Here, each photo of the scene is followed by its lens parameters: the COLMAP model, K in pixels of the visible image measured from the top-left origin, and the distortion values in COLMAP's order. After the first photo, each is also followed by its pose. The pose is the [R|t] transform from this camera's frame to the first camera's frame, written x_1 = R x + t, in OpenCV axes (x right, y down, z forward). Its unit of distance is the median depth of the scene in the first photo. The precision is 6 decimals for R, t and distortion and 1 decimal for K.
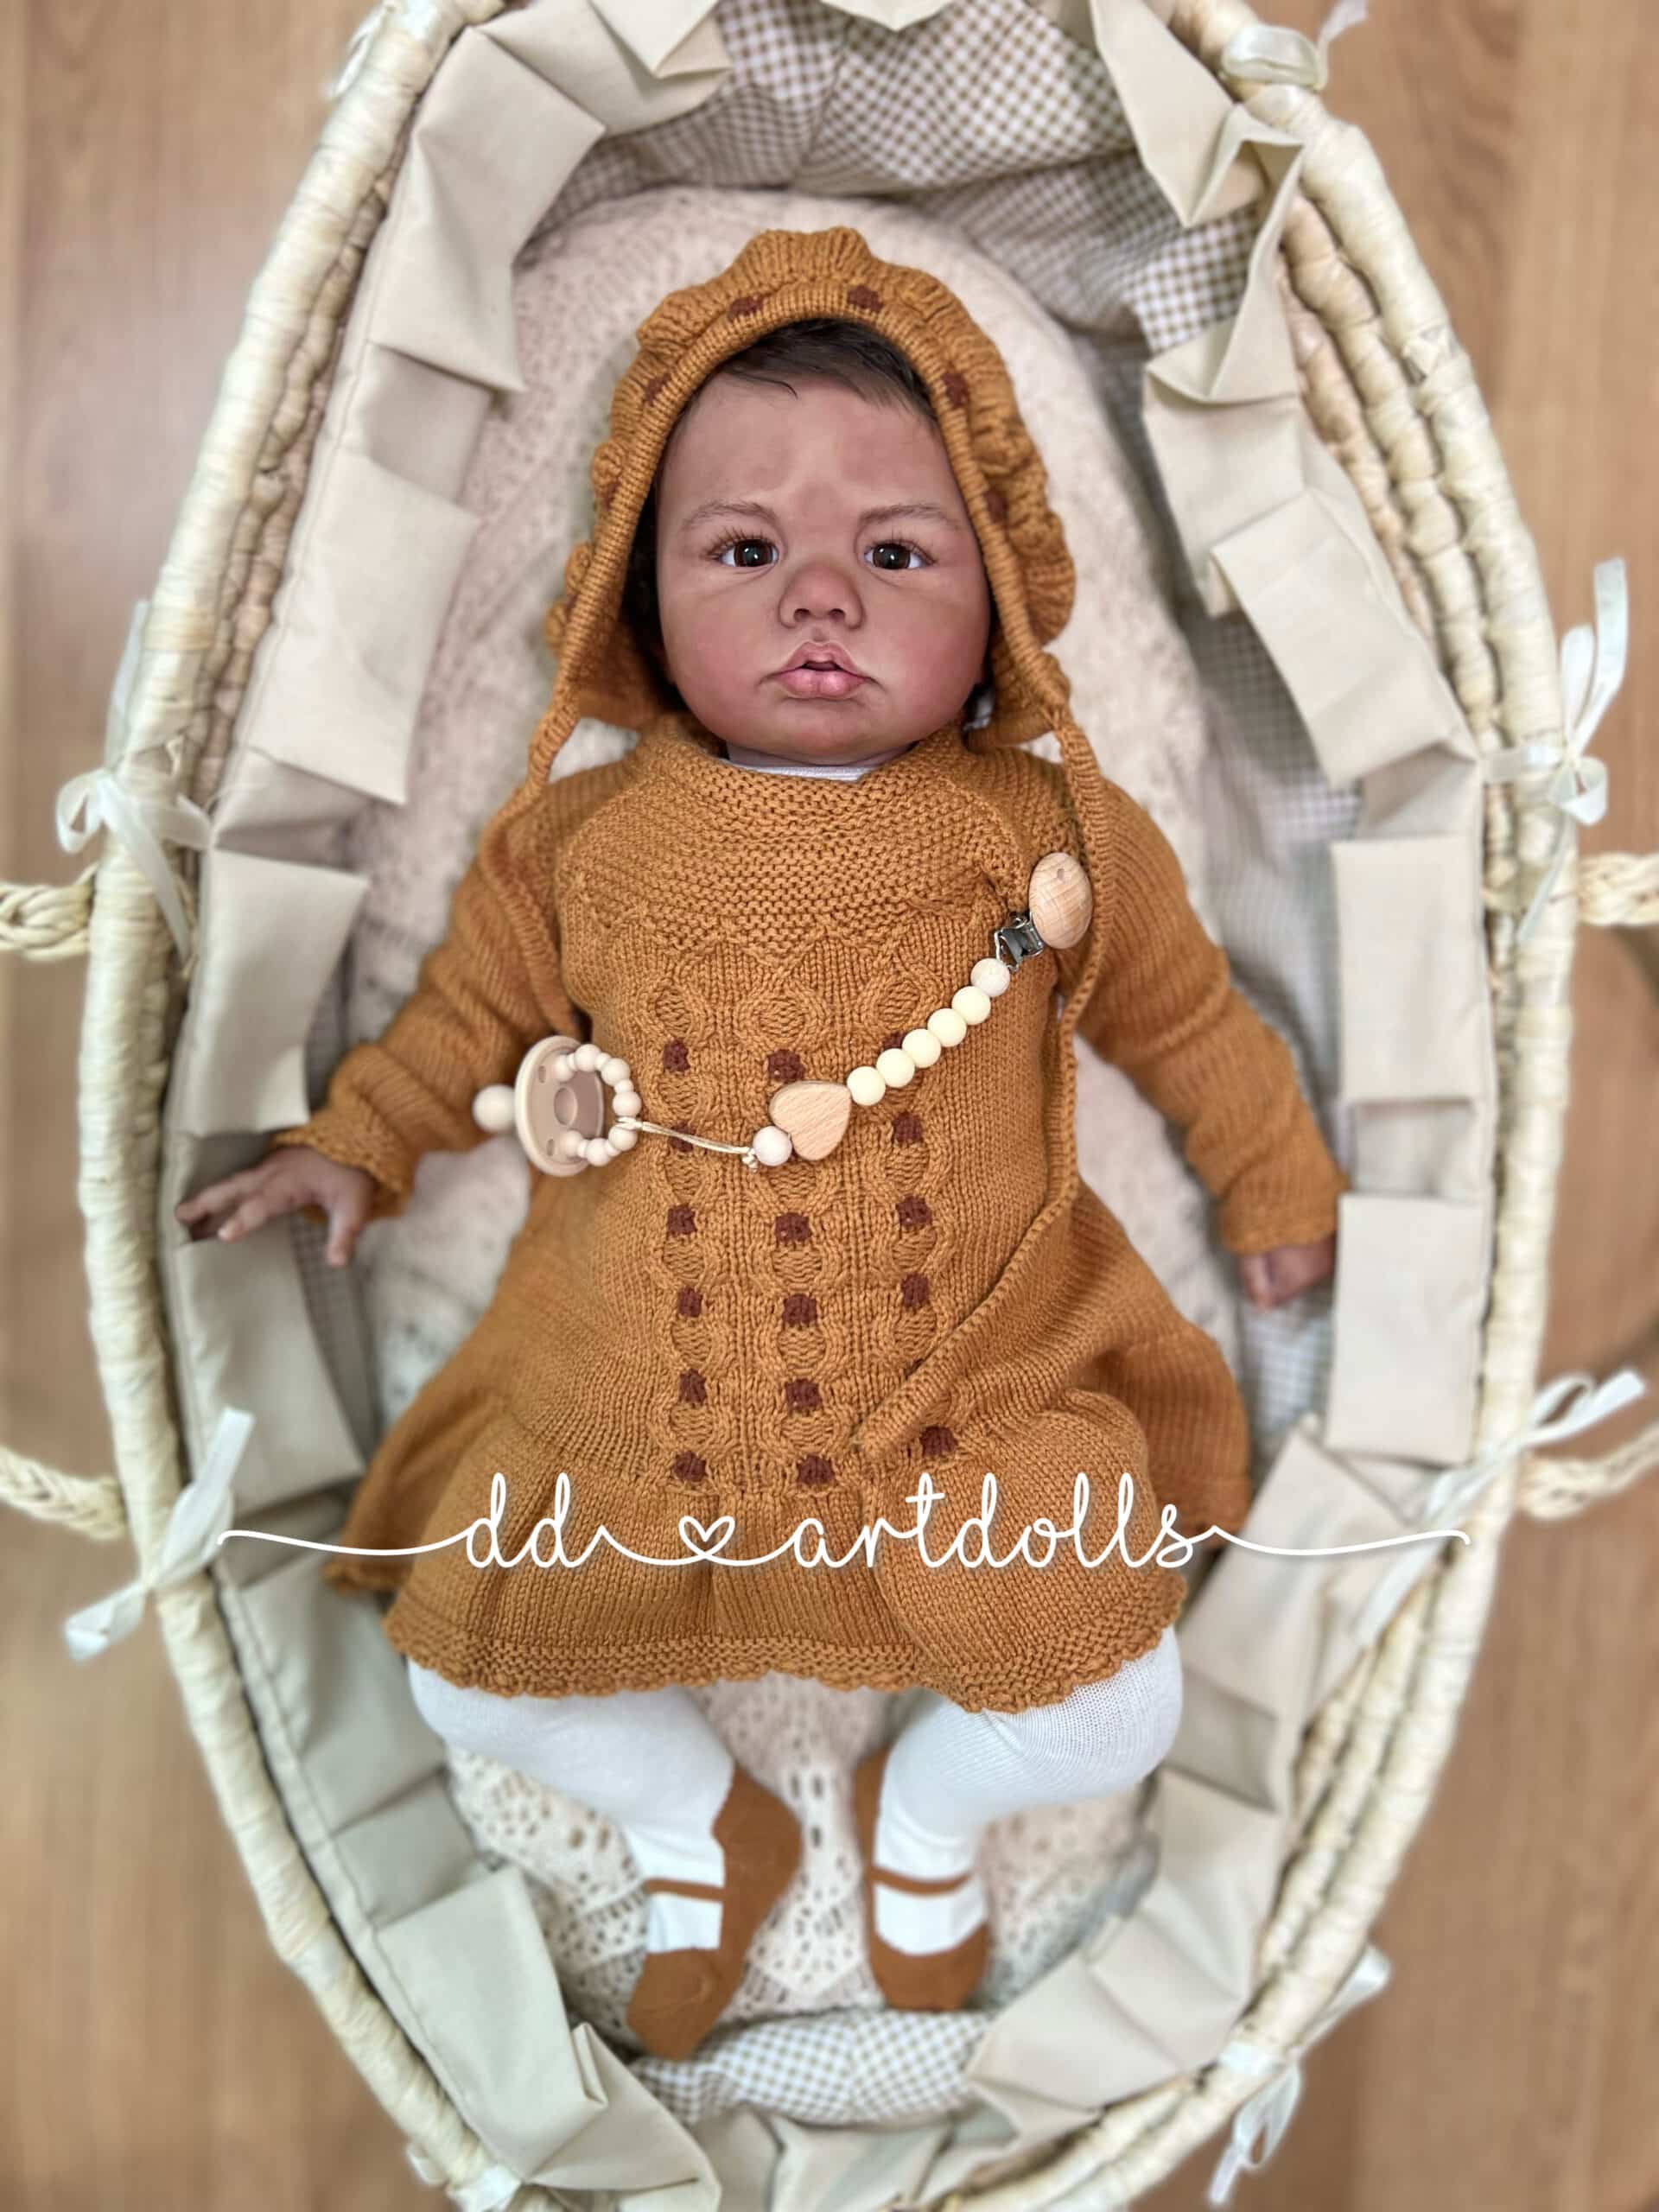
lens RADIAL K [[1685.8, 0, 829.5], [0, 1685.8, 1106.0], [0, 0, 1]] dist [0.043923, -0.178698]
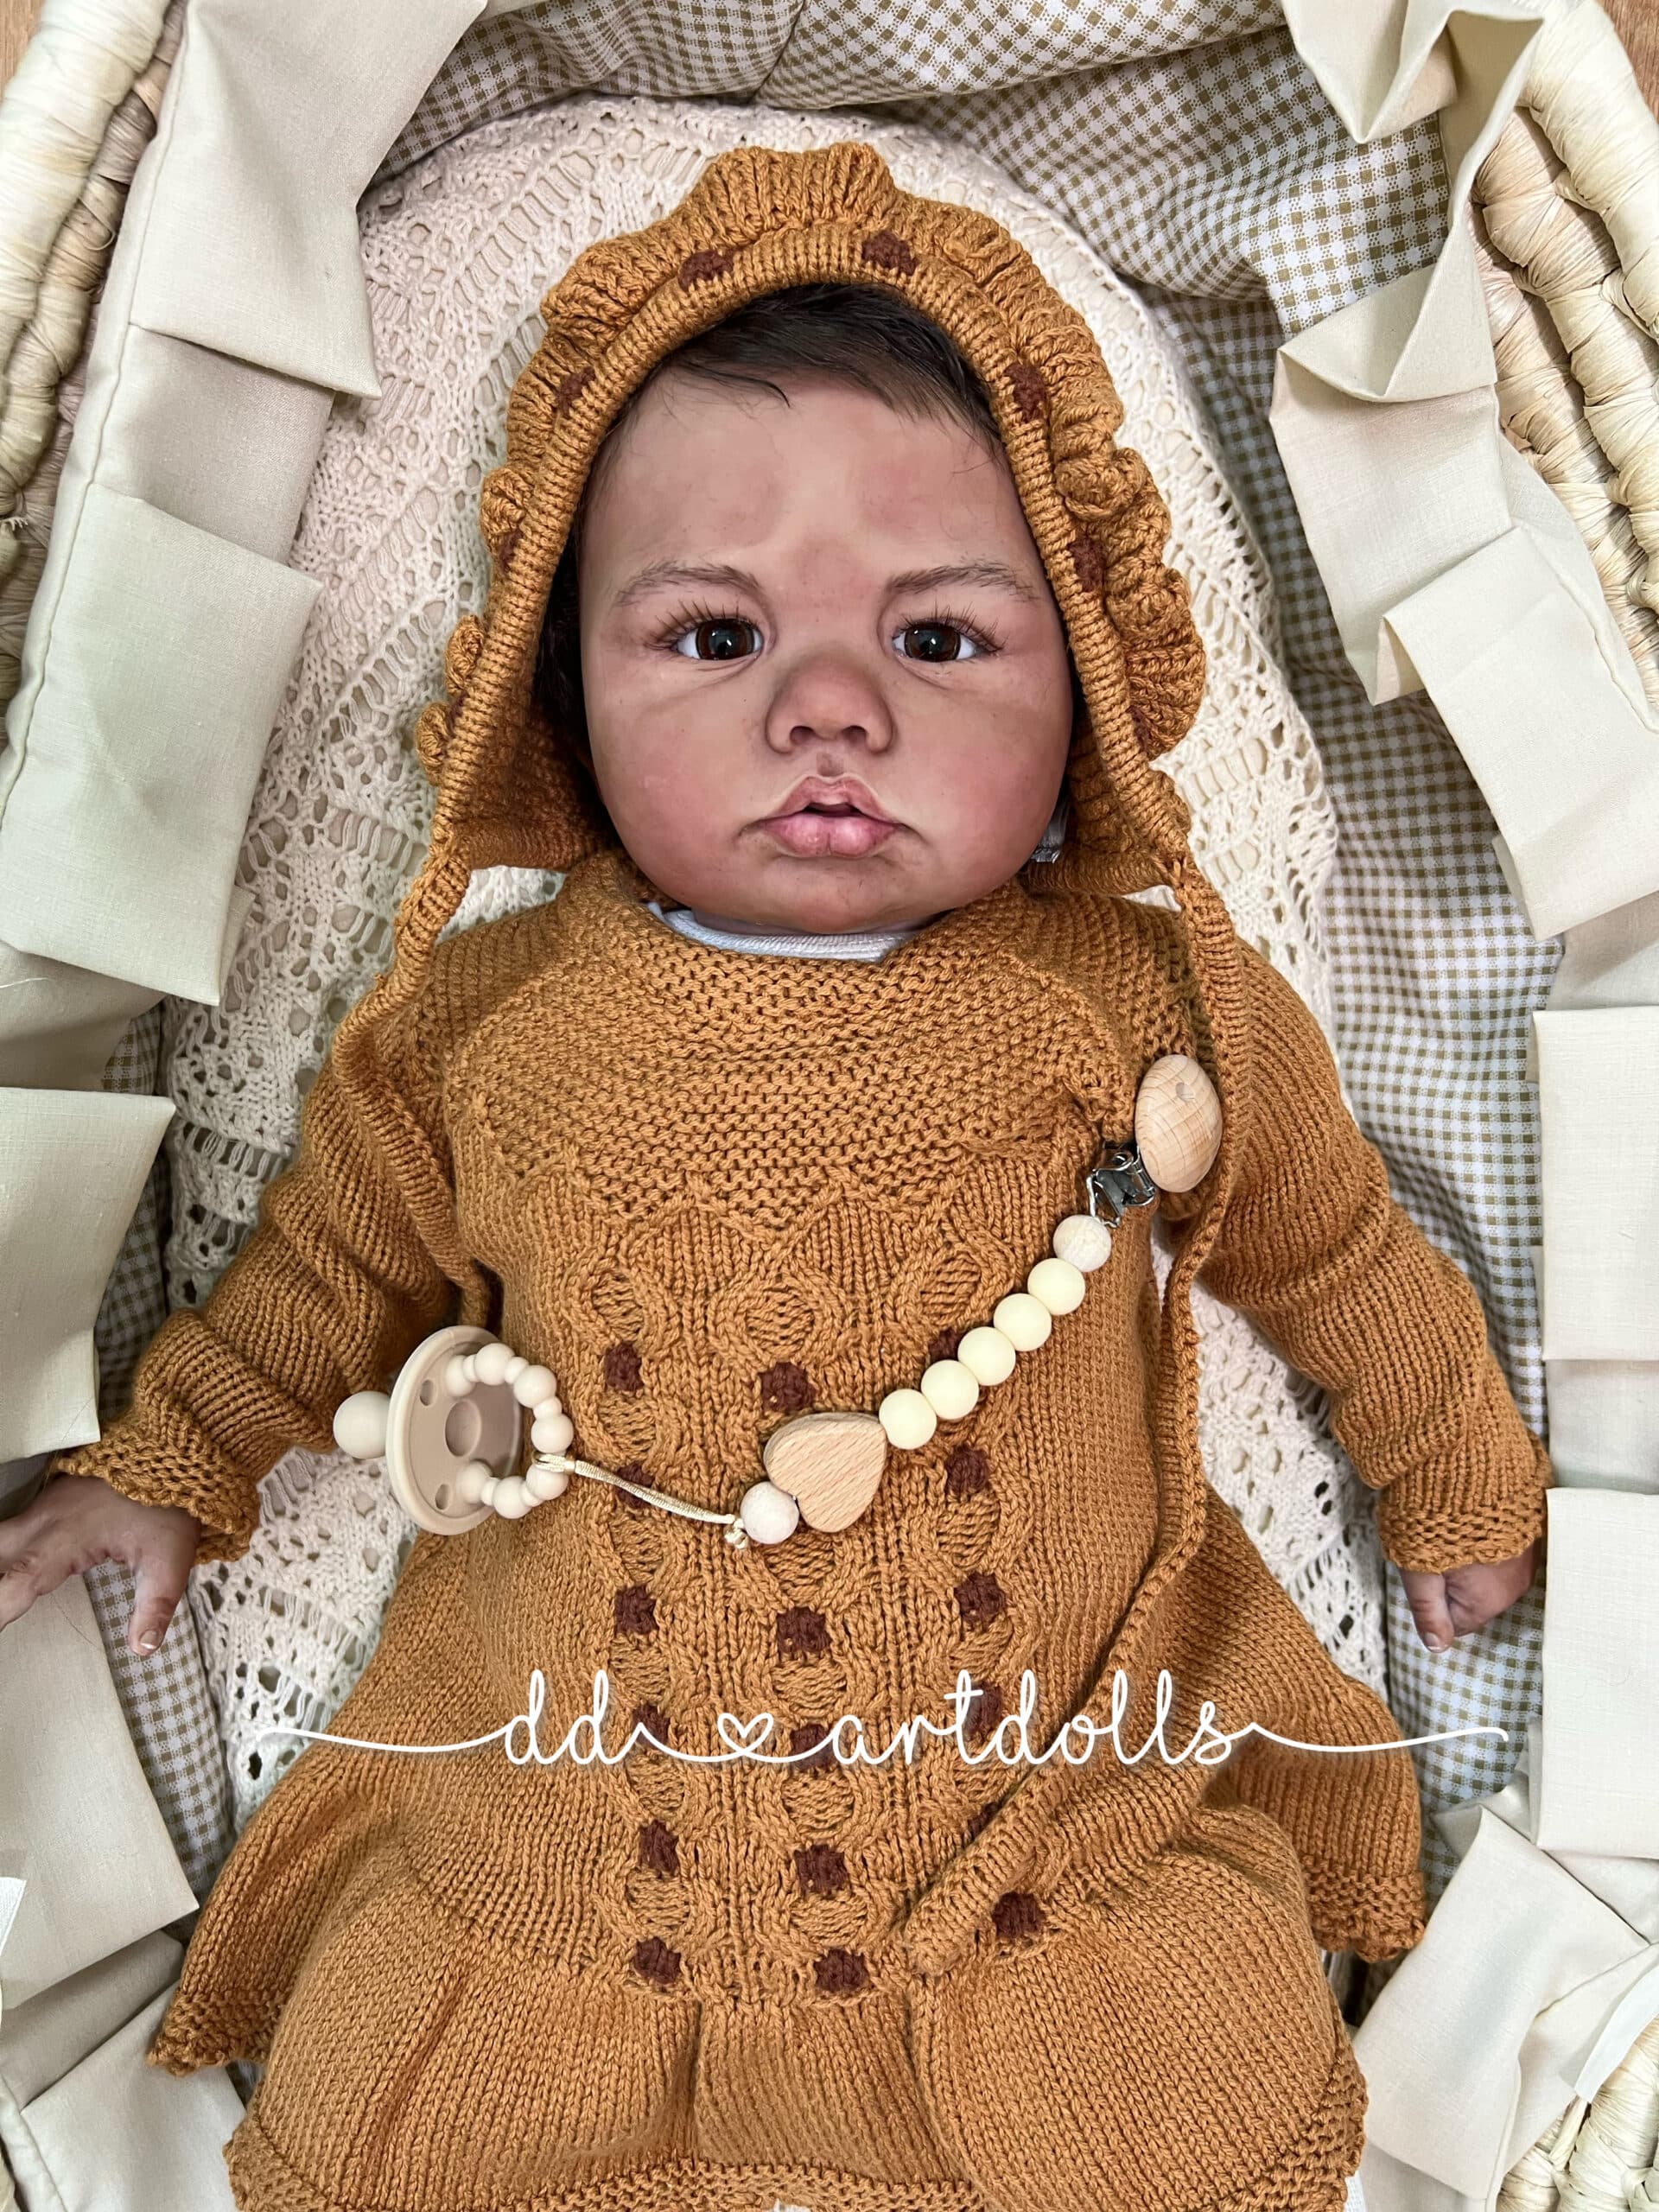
lens RADIAL K [[1670.8, 0, 825.0], [0, 1670.8, 1053.0], [0, 0, 1]] dist [0.065821, -0.176944]
pose [[0.999360, -0.021046, 0.028920, -0.027042], [0.021248, 0.999752, -0.006678, -0.151924], [-0.028772, 0.007289, 0.999559, 0.325067]]
